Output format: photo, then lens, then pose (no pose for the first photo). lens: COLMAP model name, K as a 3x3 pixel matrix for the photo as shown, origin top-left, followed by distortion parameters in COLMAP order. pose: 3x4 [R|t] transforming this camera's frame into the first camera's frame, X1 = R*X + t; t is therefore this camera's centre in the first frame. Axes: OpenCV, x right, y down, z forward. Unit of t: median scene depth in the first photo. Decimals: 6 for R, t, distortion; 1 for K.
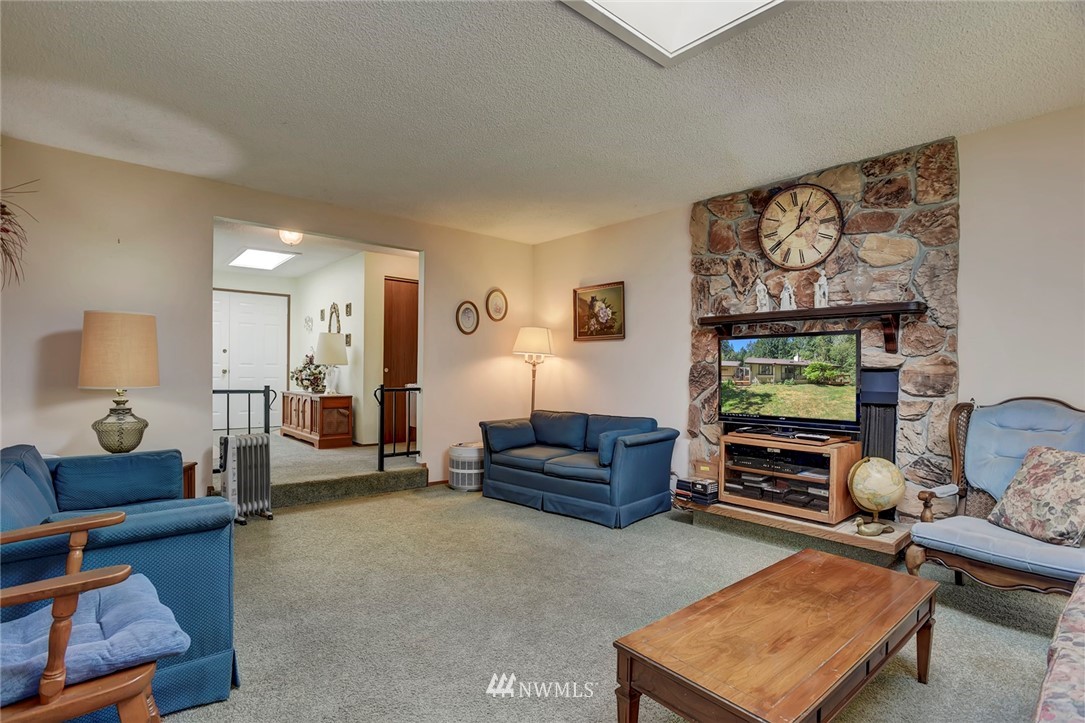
lens RADIAL K [[526.5, 0, 537.5], [0, 526.5, 366.0], [0, 0, 1]] dist [-0.021801, 0.007132]
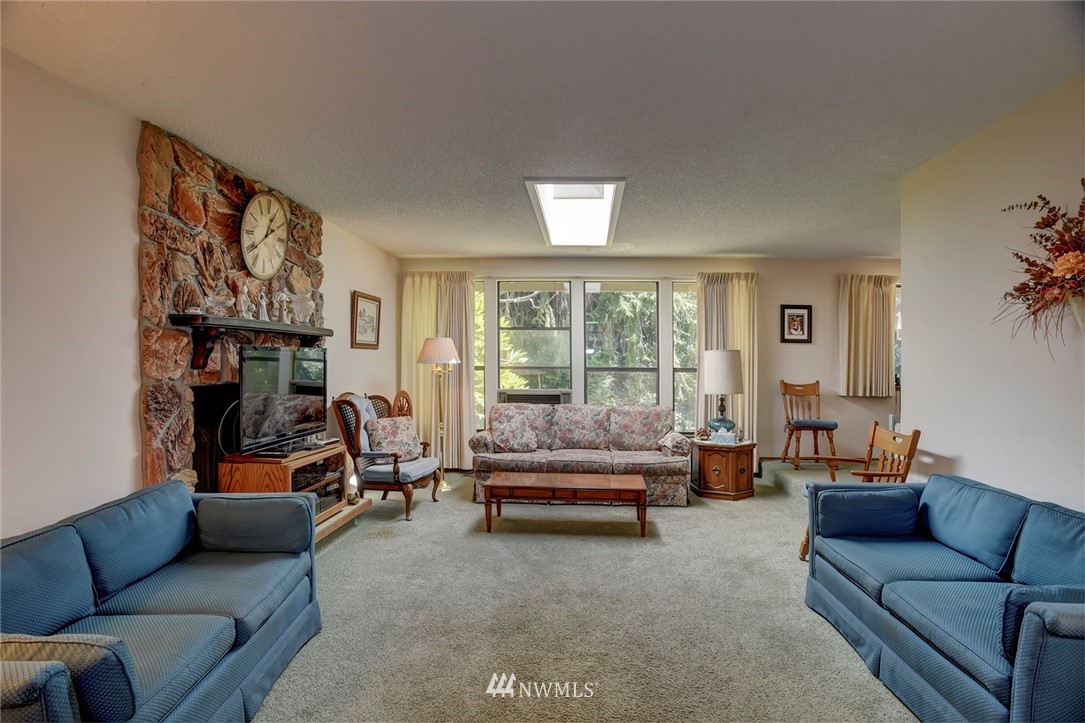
lens RADIAL K [[526.5, 0, 541.9], [0, 526.5, 361.2], [0, 0, 1]] dist [-0.021801, 0.007132]
pose [[-0.678384, -0.005467, 0.734687, -0.553493], [-0.001960, 0.999982, 0.005632, -0.040421], [-0.734705, 0.002381, -0.678382, 1.275371]]
